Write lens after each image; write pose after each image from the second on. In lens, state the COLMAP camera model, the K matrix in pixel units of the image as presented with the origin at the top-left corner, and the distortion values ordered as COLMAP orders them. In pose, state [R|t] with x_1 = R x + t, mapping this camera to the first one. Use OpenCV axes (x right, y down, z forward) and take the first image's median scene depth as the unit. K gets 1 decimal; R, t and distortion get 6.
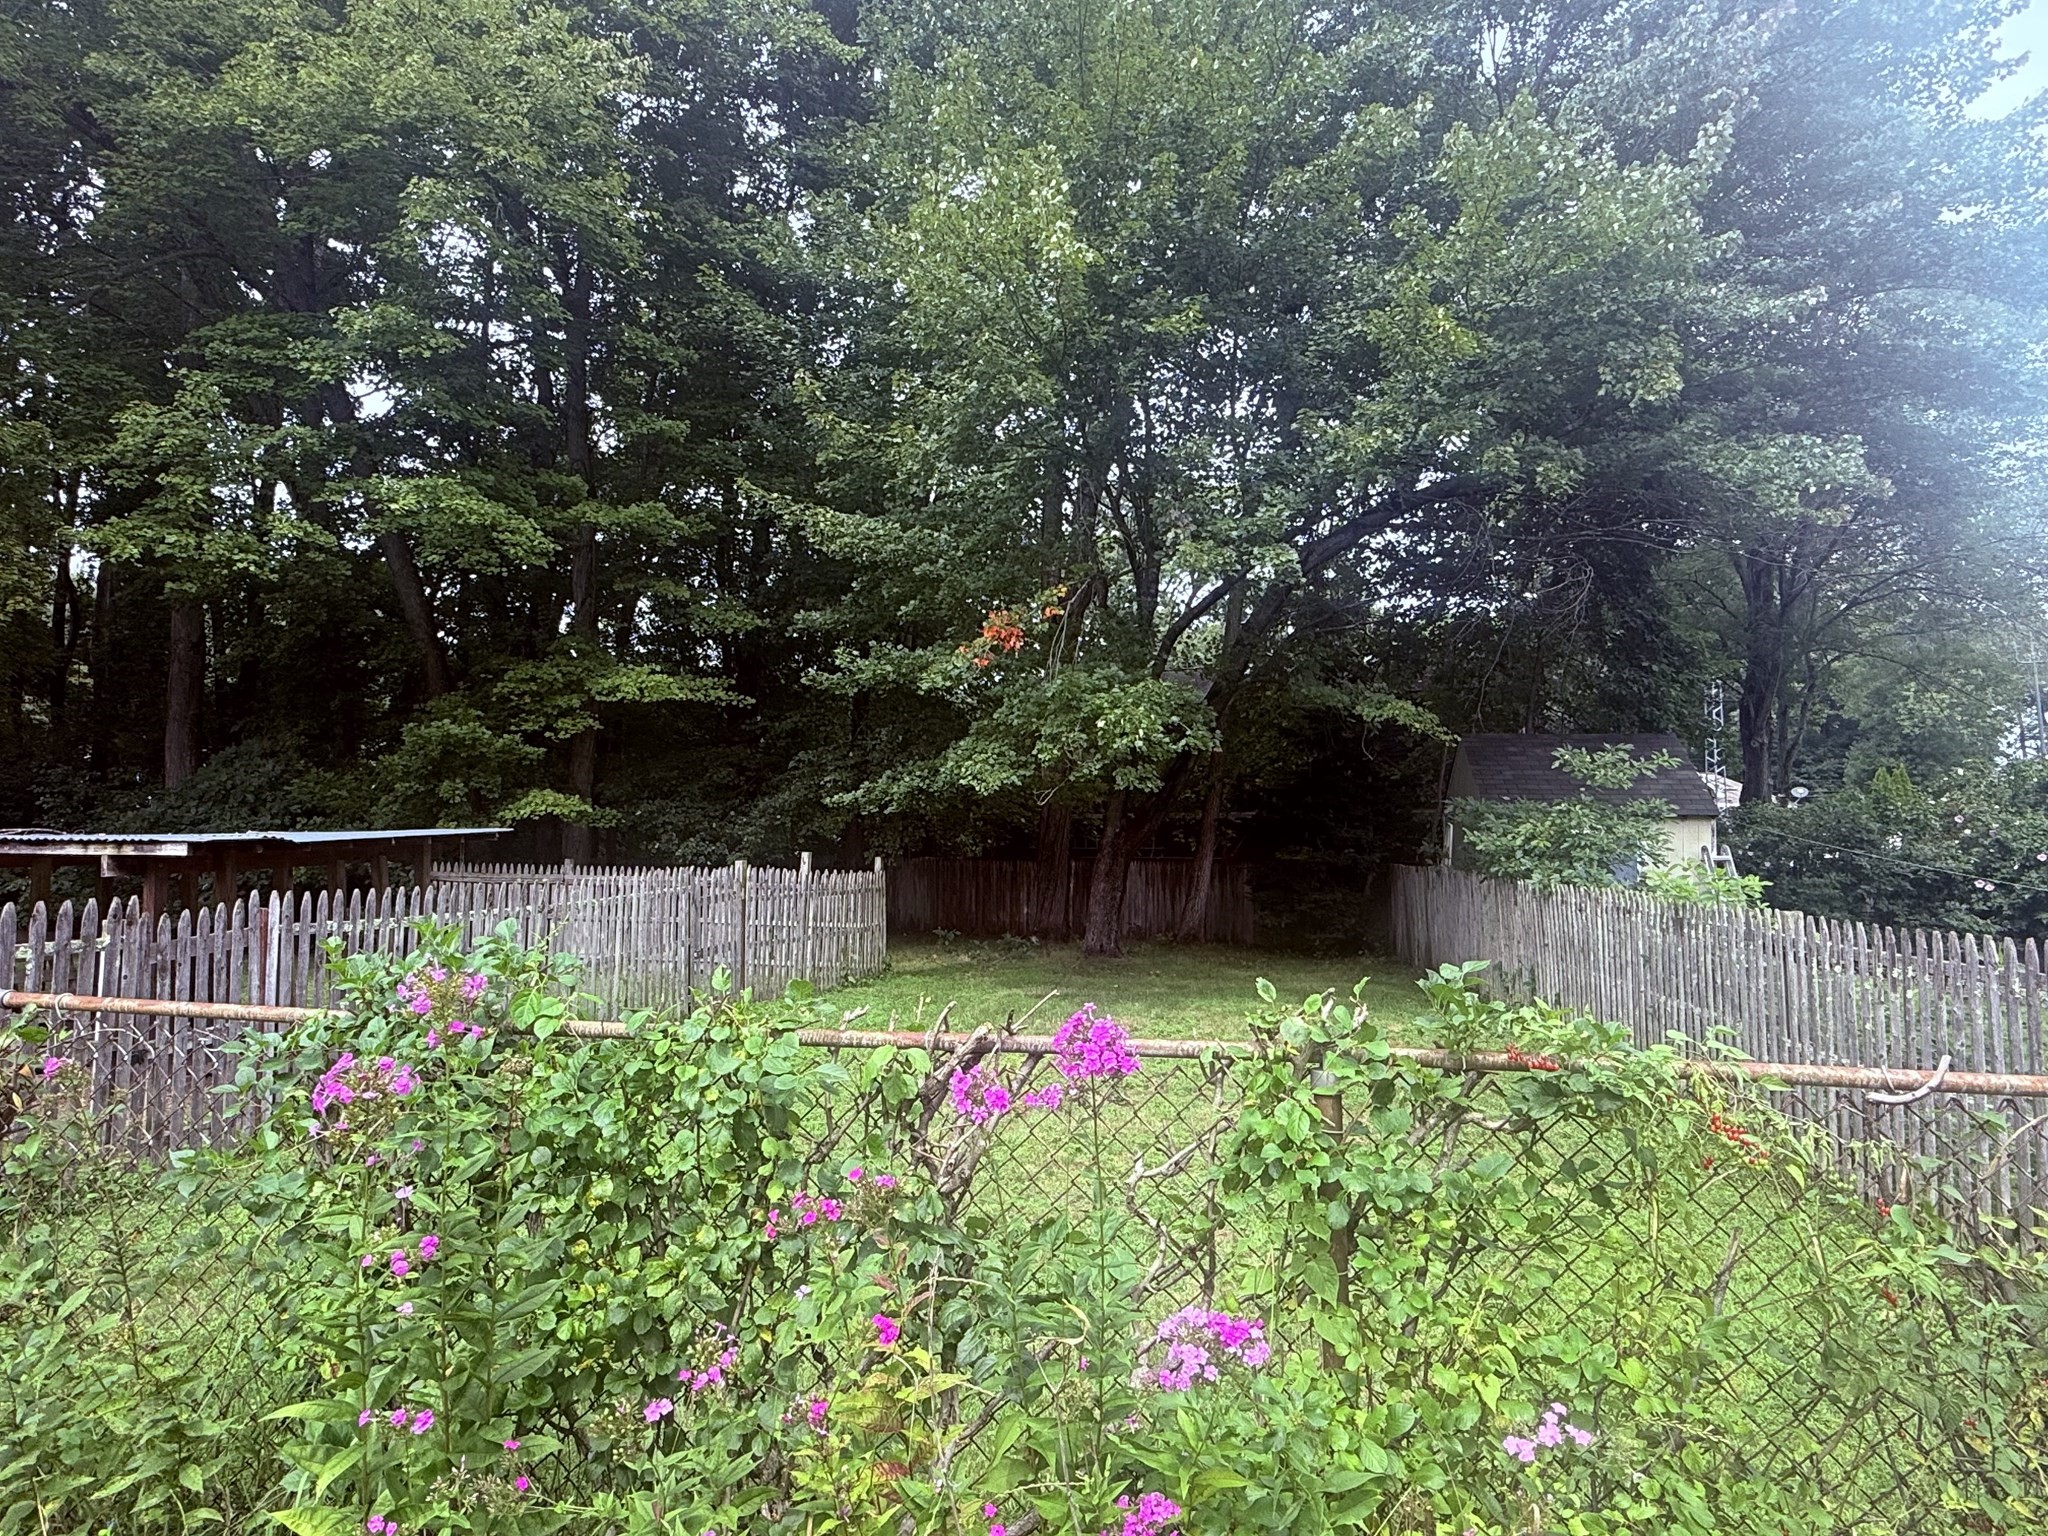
lens RADIAL K [[1217.3, 0, 1020.5], [0, 1217.3, 776.7], [0, 0, 1]] dist [0.004061, 0.000402]
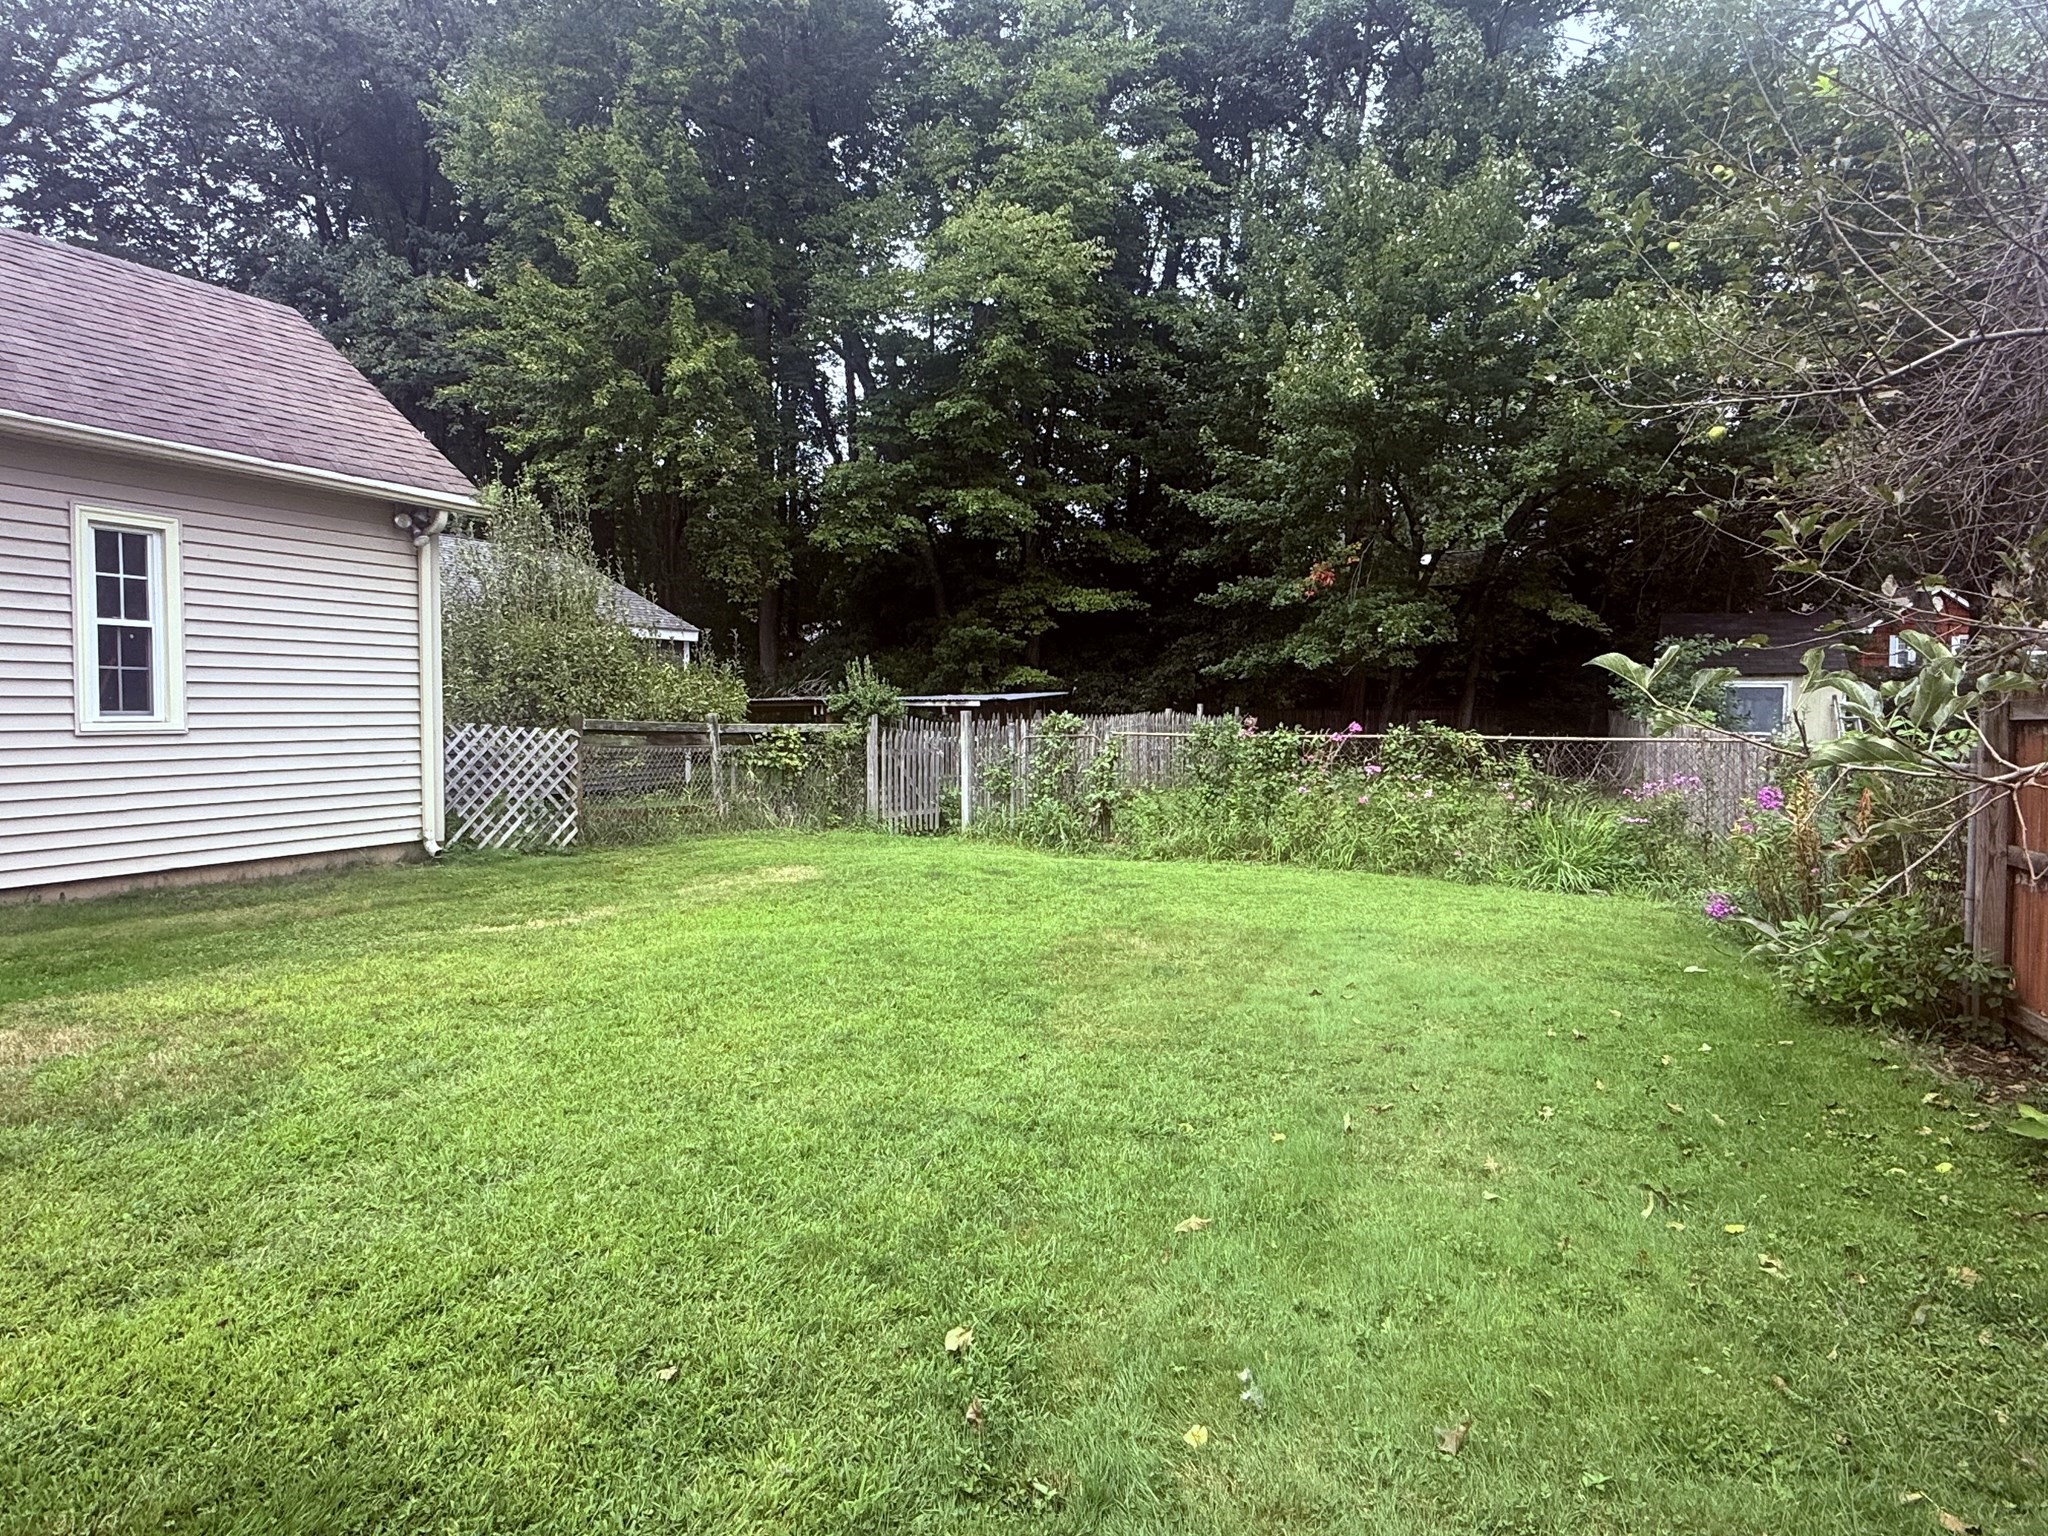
lens RADIAL K [[1217.3, 0, 1018.0], [0, 1217.3, 761.5], [0, 0, 1]] dist [0.004061, 0.000402]
pose [[0.970902, 0.003793, -0.239447, -0.017227], [0.021688, 0.994373, 0.103693, -0.040003], [0.238493, -0.105869, 0.965356, -0.717740]]
